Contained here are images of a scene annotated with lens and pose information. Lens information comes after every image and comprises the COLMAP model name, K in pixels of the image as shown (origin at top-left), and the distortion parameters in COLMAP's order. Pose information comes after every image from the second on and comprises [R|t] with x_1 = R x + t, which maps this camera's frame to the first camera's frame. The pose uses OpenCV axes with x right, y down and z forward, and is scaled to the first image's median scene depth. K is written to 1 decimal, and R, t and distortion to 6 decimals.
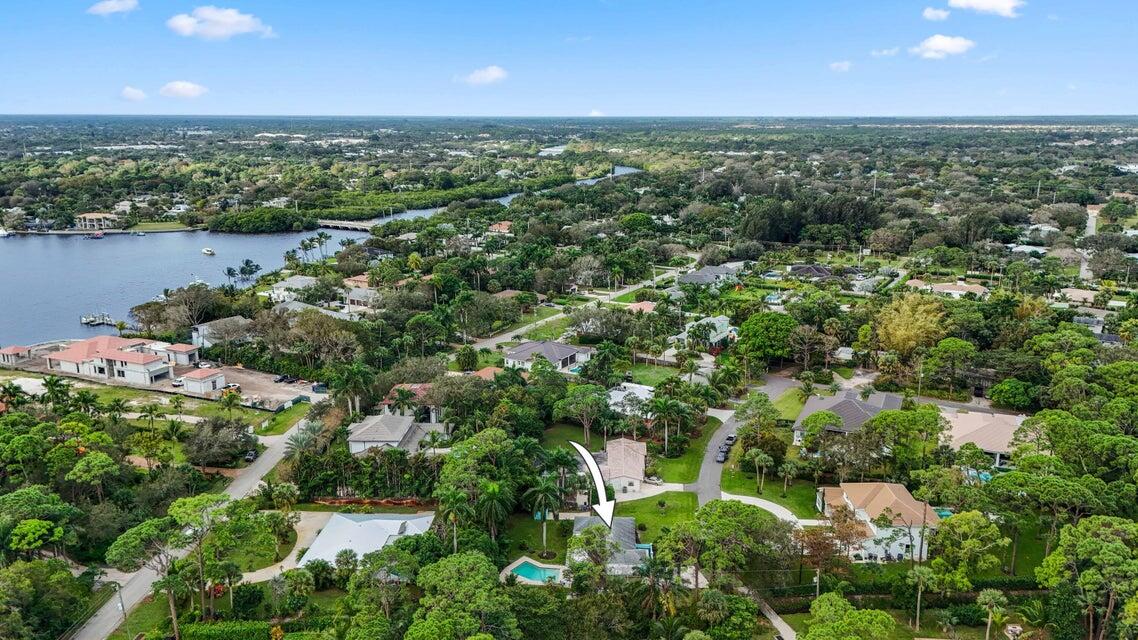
lens RADIAL K [[829.2, 0, 569.0], [0, 829.2, 320.0], [0, 0, 1]] dist [0.082814, -0.106909]
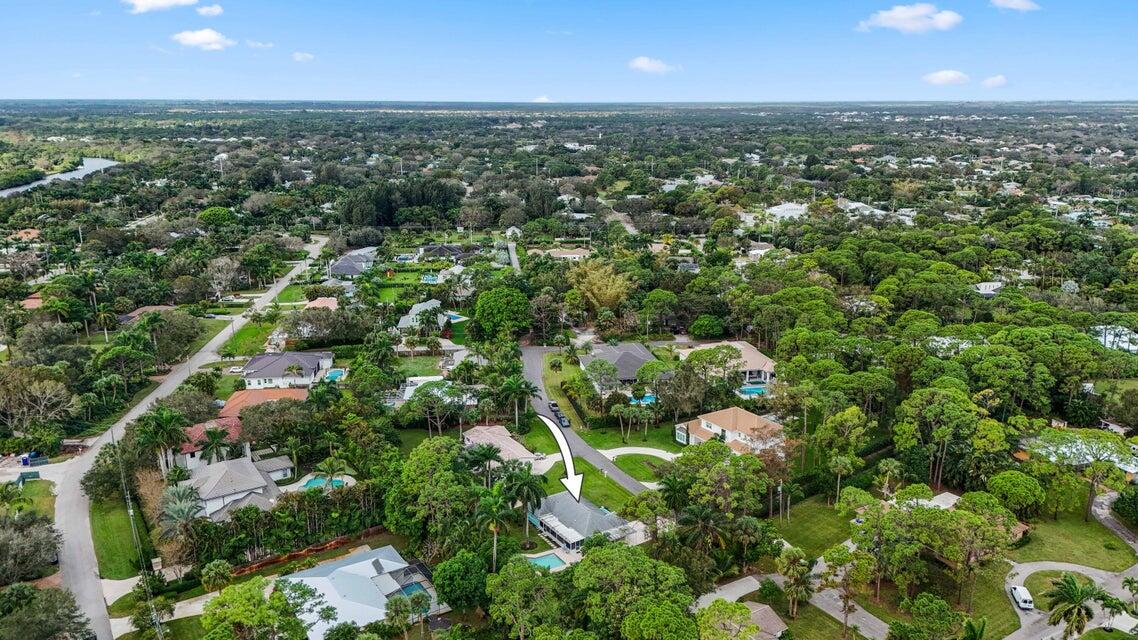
lens RADIAL K [[829.2, 0, 569.0], [0, 829.2, 320.0], [0, 0, 1]] dist [0.082814, -0.106909]
pose [[0.804635, -0.147583, 0.575137, -0.182395], [0.137298, 0.988613, 0.061599, -0.013767], [-0.577679, 0.029401, 0.815735, 0.051854]]
